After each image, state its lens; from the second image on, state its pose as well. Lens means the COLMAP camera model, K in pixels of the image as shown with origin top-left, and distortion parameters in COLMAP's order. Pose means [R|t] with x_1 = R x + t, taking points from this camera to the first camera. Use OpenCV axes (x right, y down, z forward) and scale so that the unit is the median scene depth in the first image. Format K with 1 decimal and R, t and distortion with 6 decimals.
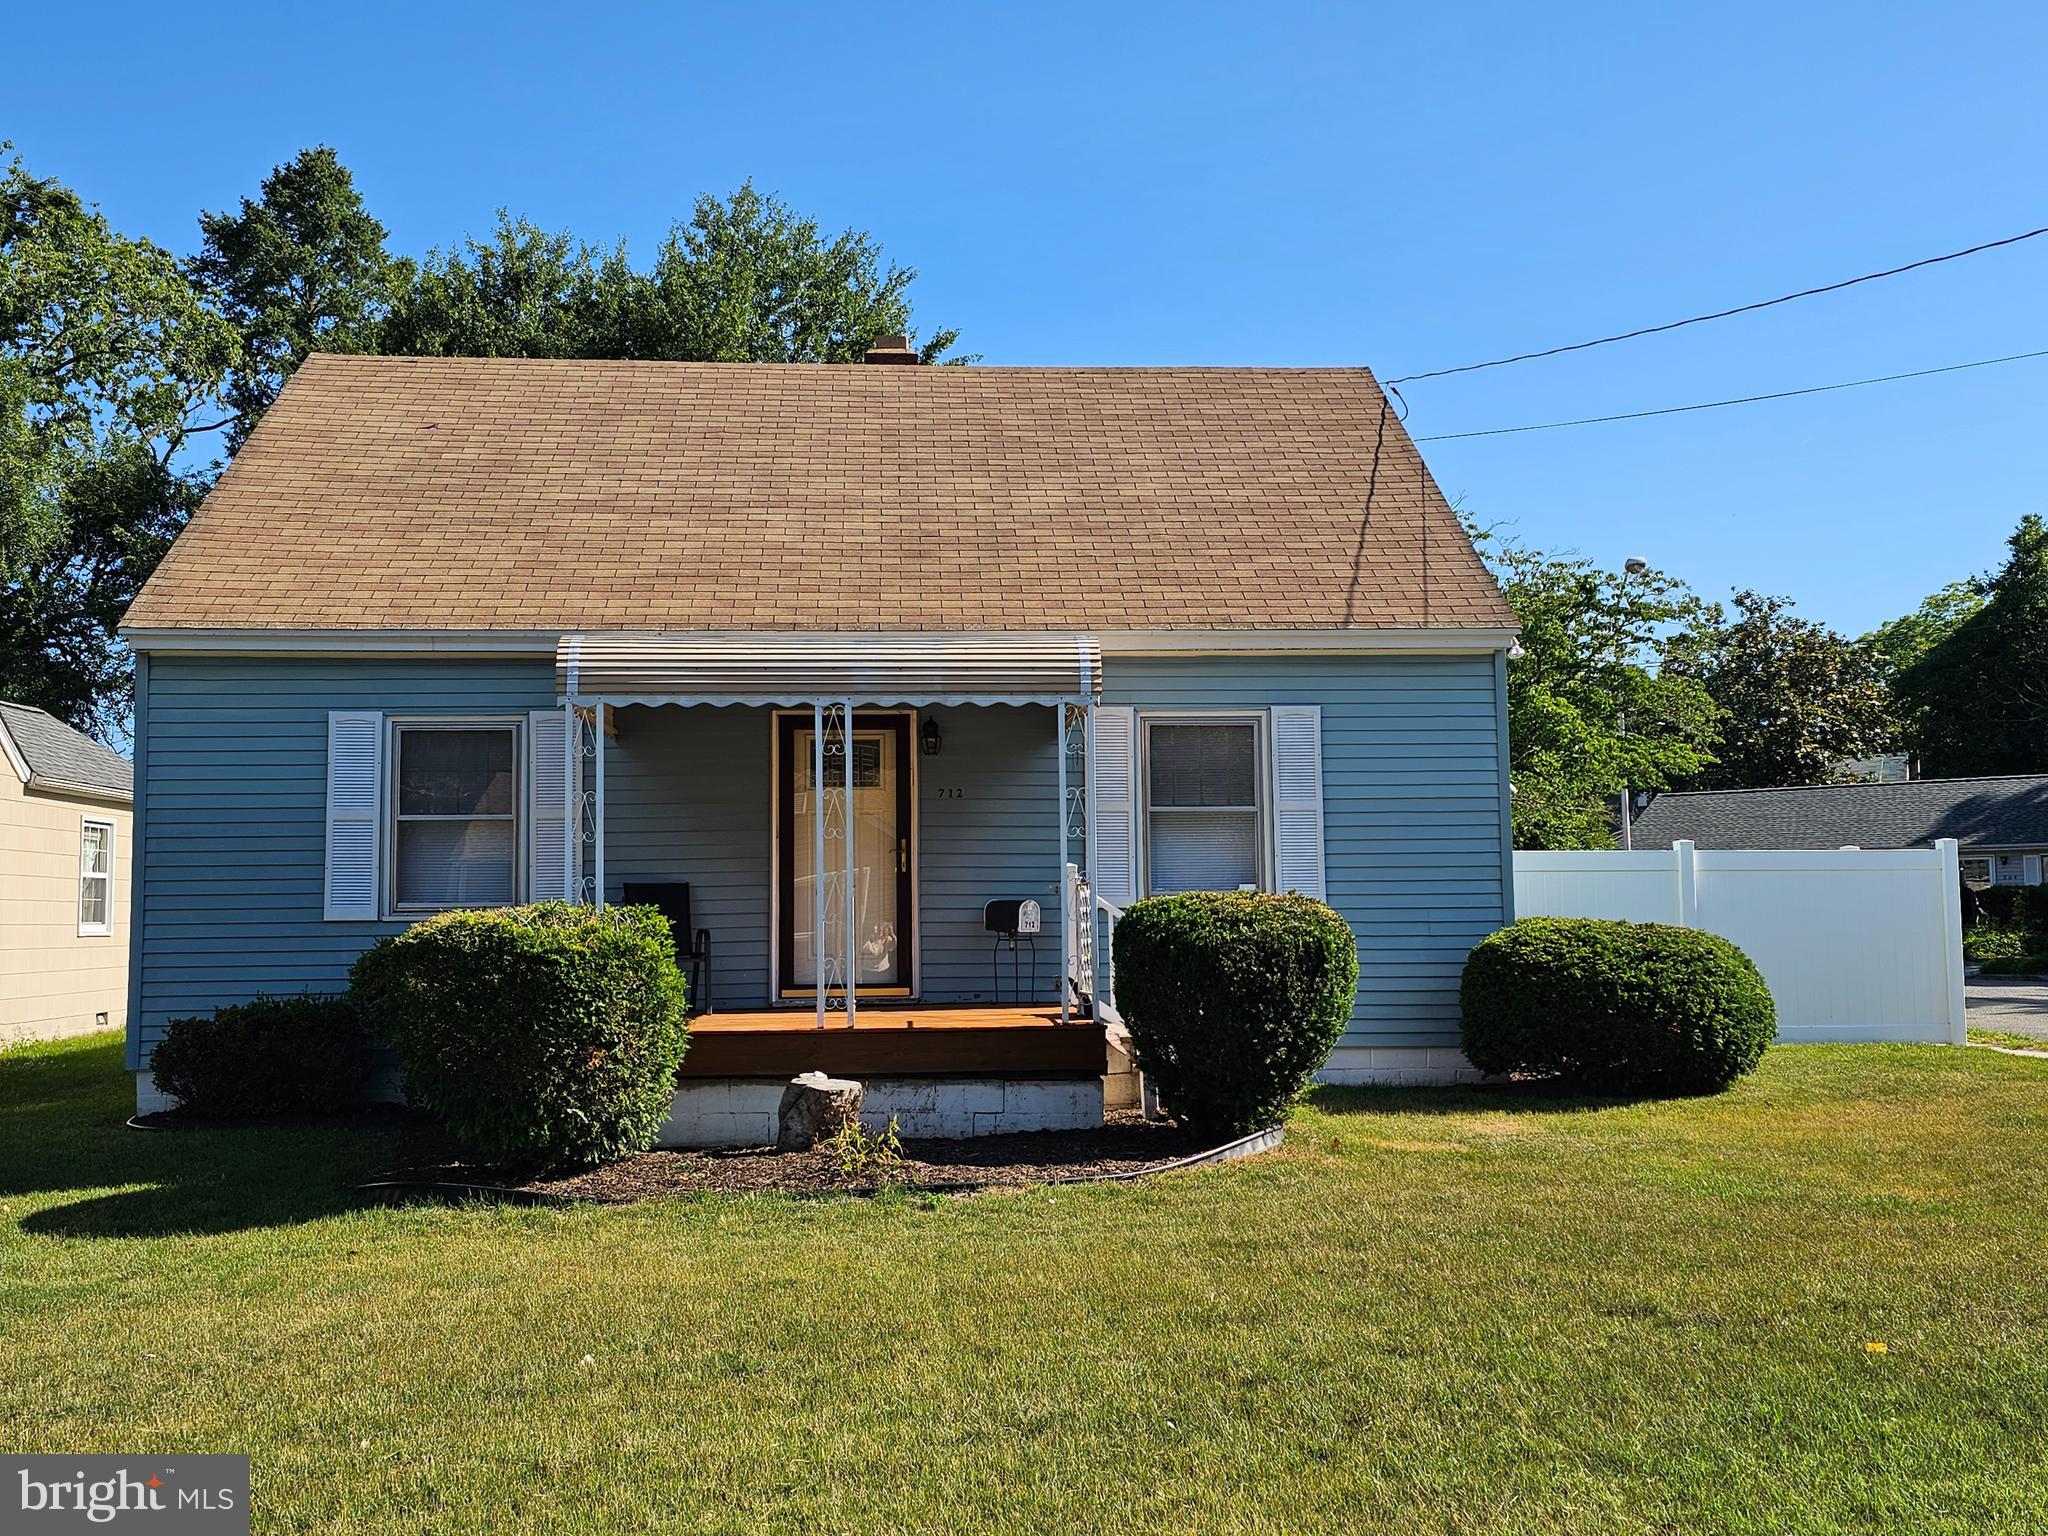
lens RADIAL K [[1359.9, 0, 1032.4], [0, 1359.9, 768.6], [0, 0, 1]] dist [0.079243, -0.066460]
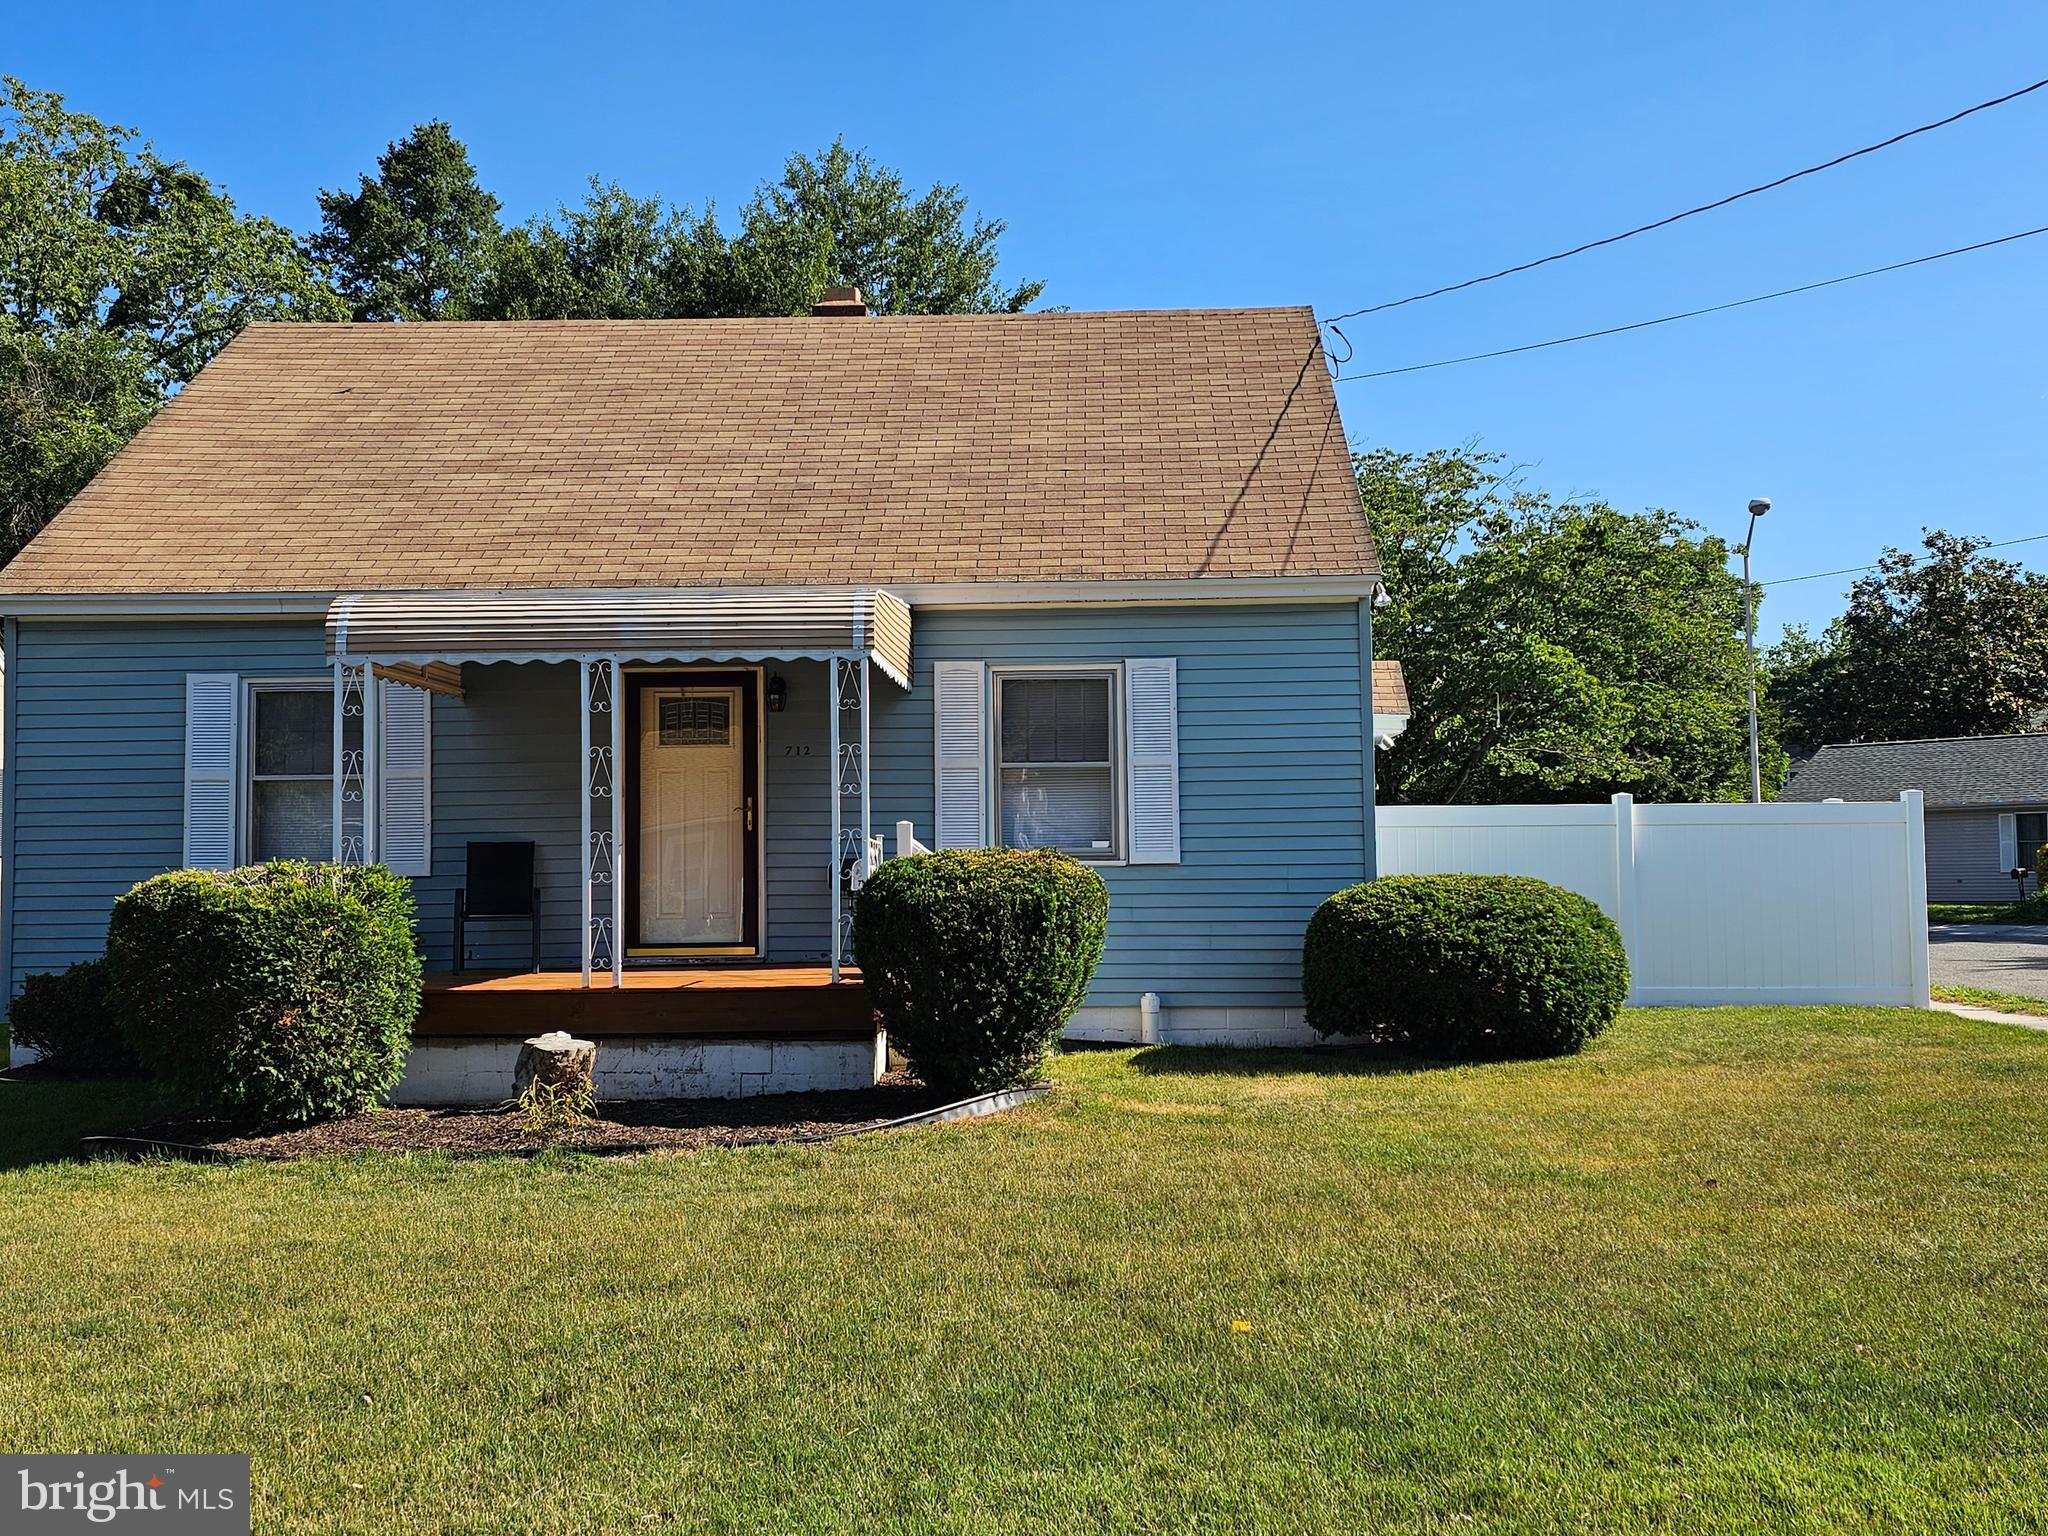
lens RADIAL K [[1367.0, 0, 1149.8], [0, 1367.0, 752.4], [0, 0, 1]] dist [0.082467, -0.060573]
pose [[0.996842, -0.007030, -0.079092, 0.271911], [0.008495, 0.999798, 0.018204, 0.003503], [0.078949, -0.018819, 0.996701, 0.026078]]
